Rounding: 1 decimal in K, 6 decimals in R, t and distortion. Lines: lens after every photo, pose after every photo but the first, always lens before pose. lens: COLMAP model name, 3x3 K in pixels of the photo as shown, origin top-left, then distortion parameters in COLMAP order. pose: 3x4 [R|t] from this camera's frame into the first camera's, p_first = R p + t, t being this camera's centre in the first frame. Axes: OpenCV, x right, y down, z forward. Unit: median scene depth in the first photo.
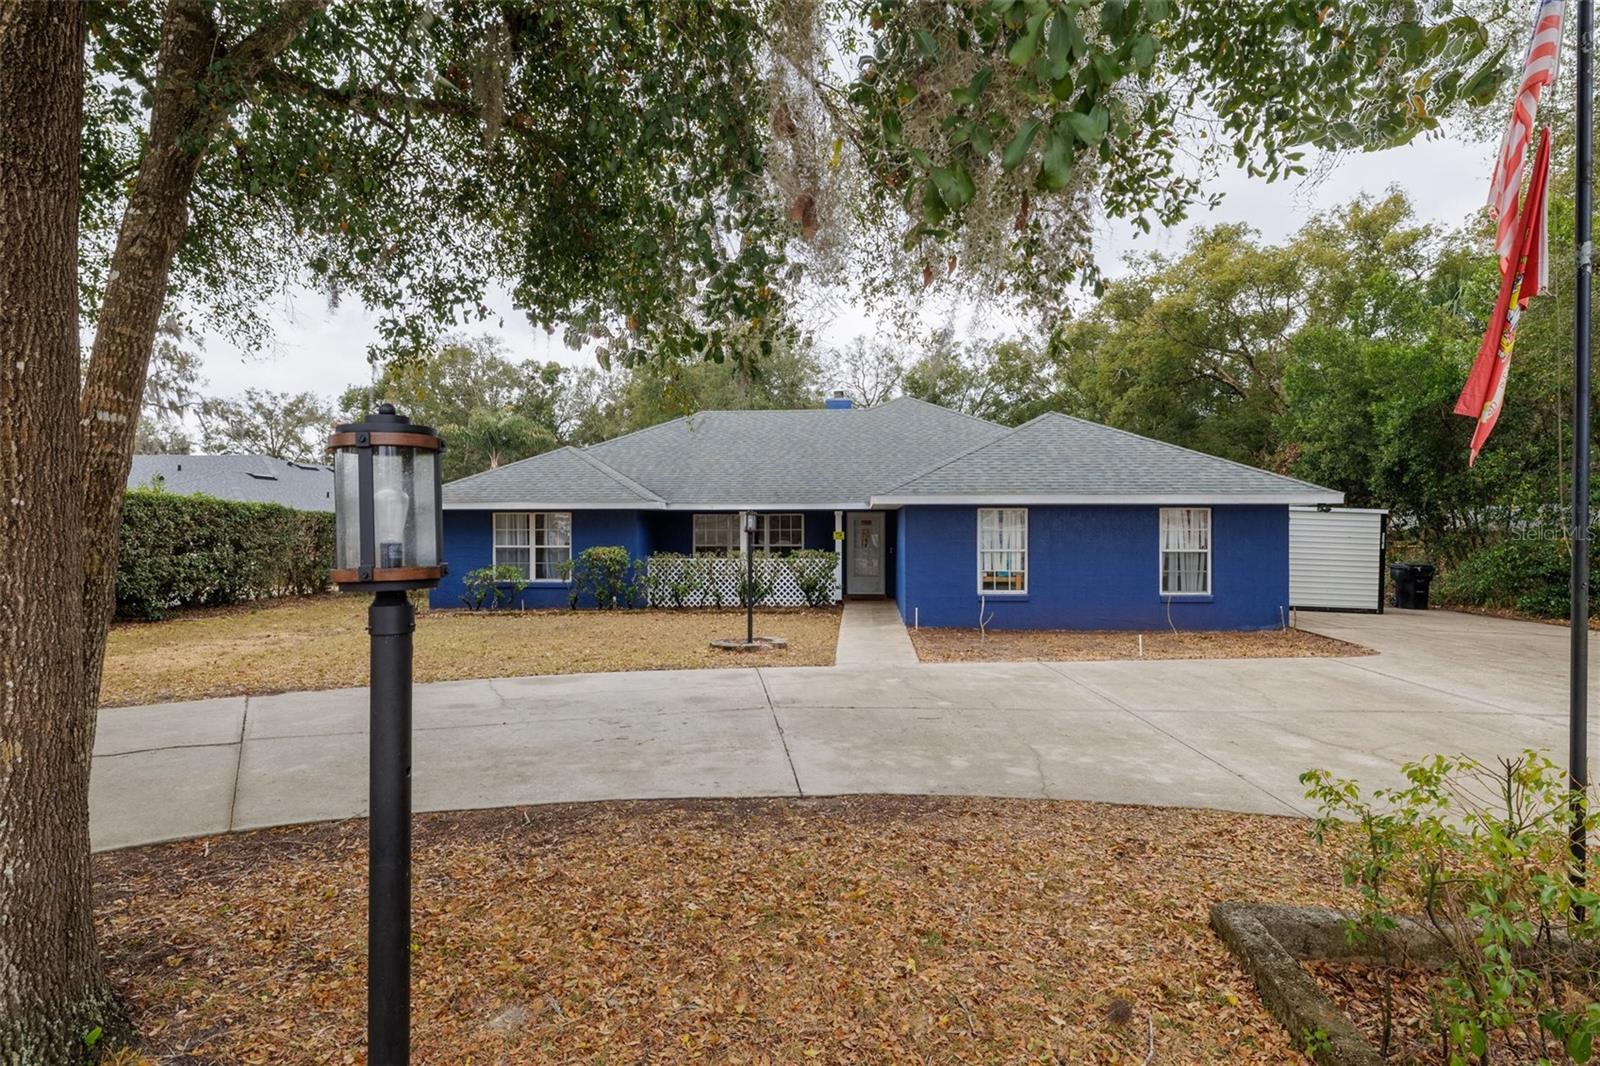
lens RADIAL K [[841.3, 0, 800.0], [0, 841.3, 533.0], [0, 0, 1]] dist [-0.002263, -0.000174]
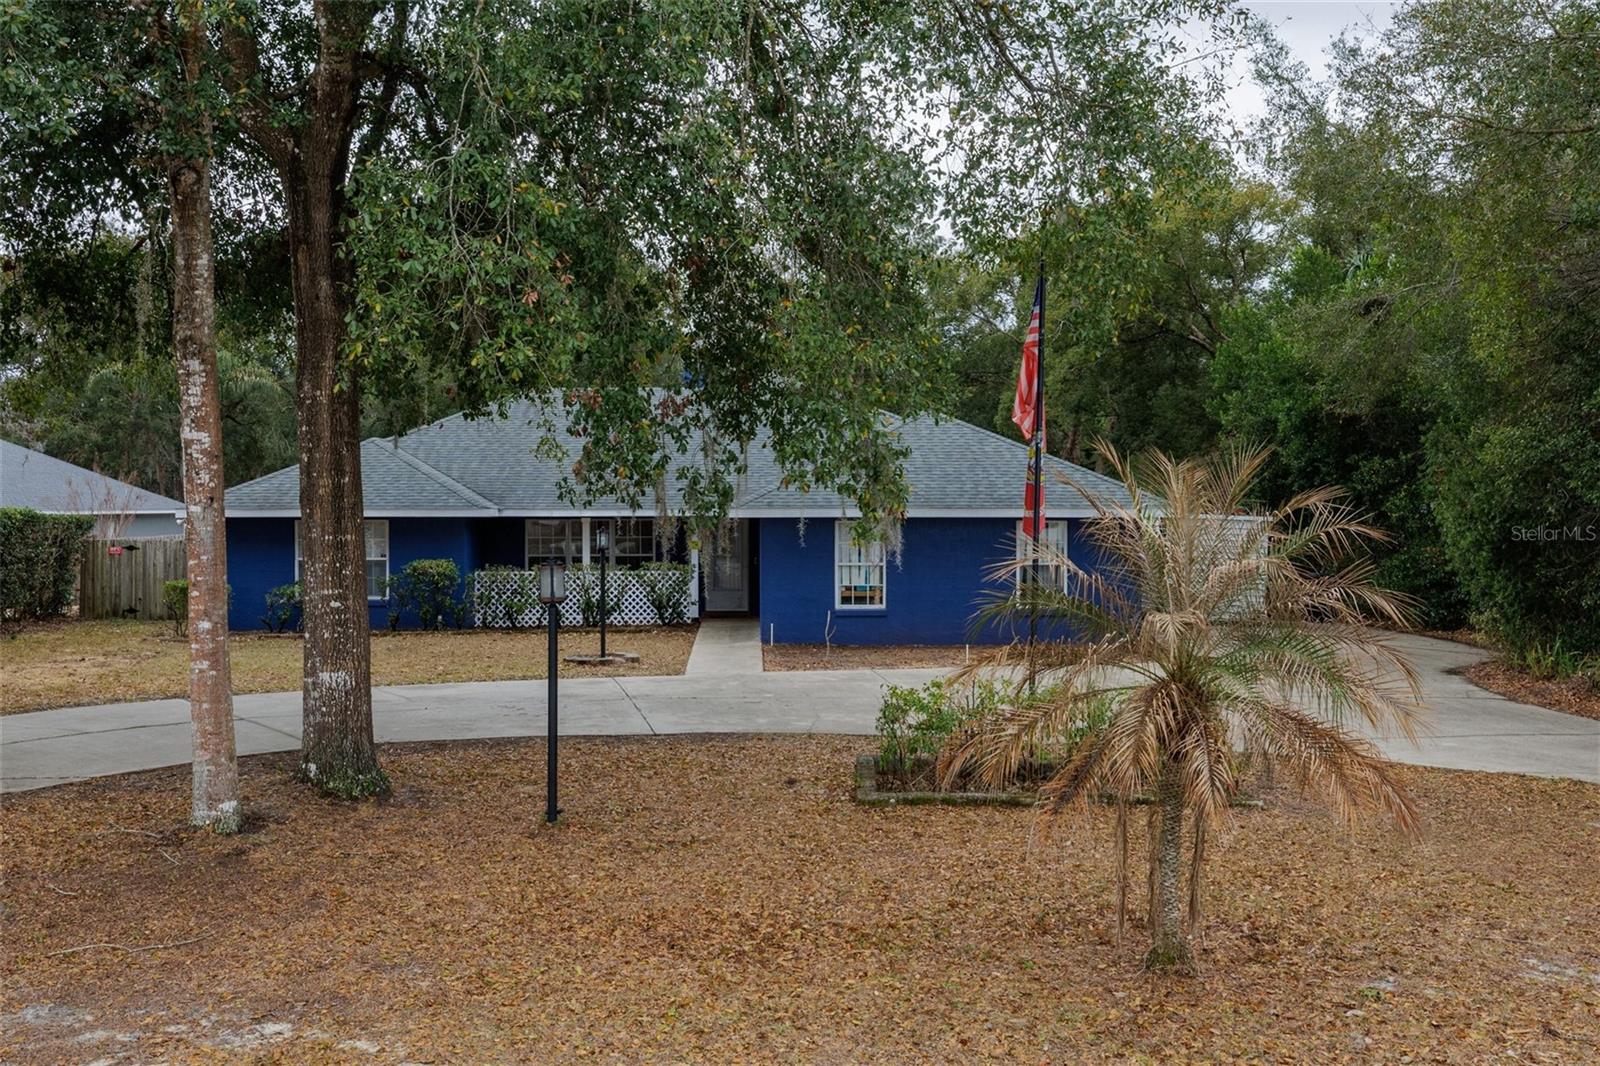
lens RADIAL K [[1388.7, 0, 800.0], [0, 1388.7, 533.0], [0, 0, 1]] dist [-0.008900, -0.001282]
pose [[0.994042, -0.002400, 0.108975, -0.003401], [0.000913, 0.999906, 0.013692, -0.031619], [-0.108998, -0.013511, 0.993950, -0.501556]]
